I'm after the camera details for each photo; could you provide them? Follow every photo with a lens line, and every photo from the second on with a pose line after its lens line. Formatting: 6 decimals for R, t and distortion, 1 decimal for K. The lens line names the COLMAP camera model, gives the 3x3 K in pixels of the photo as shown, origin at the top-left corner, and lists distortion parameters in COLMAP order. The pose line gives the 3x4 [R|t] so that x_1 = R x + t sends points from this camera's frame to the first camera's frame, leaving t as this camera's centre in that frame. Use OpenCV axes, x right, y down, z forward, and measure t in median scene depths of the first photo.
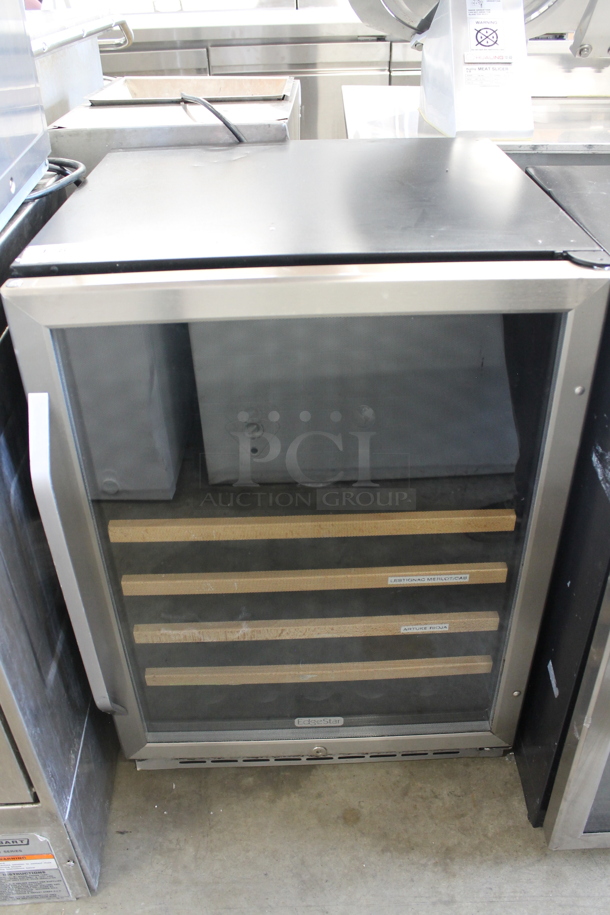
lens RADIAL K [[783.7, 0, 307.7], [0, 783.7, 458.2], [0, 0, 1]] dist [-0.138094, 0.117552]
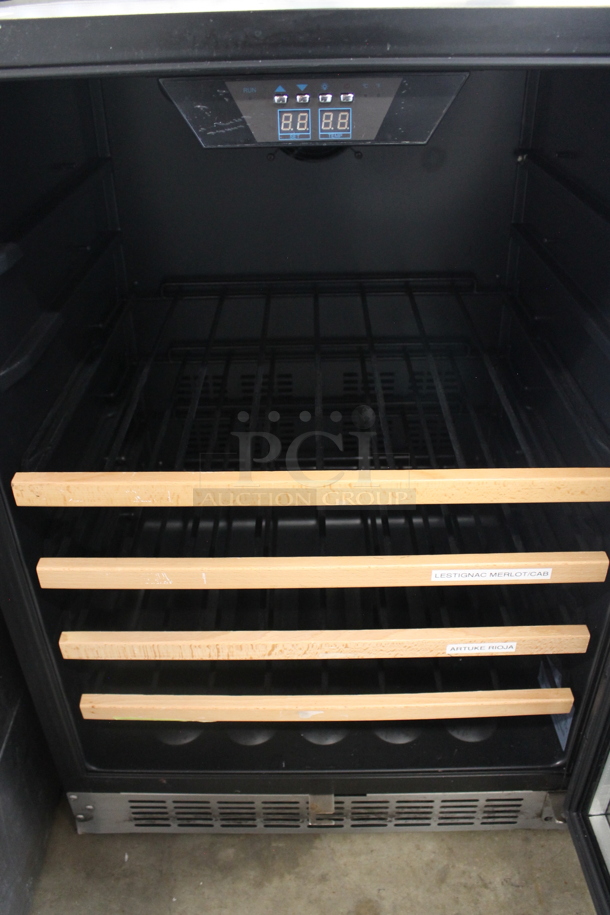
lens RADIAL K [[783.7, 0, 304.0], [0, 783.7, 448.9], [0, 0, 1]] dist [-0.138094, 0.117552]
pose [[0.999476, 0.019372, -0.025937, 0.007736], [-0.020446, 0.998918, -0.041775, 0.067656], [0.025100, 0.042284, 0.998790, 0.278375]]
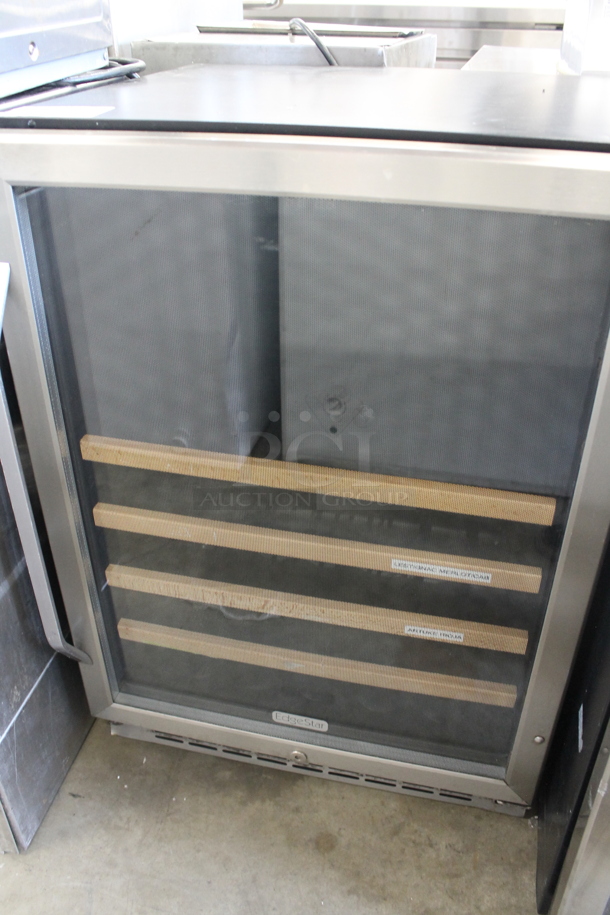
lens RADIAL K [[783.7, 0, 299.6], [0, 783.7, 455.6], [0, 0, 1]] dist [-0.138094, 0.117552]
pose [[0.966019, 0.156810, -0.205470, 0.138907], [-0.163600, 0.986391, -0.016378, 0.063998], [0.200105, 0.049437, 0.978526, 0.146586]]
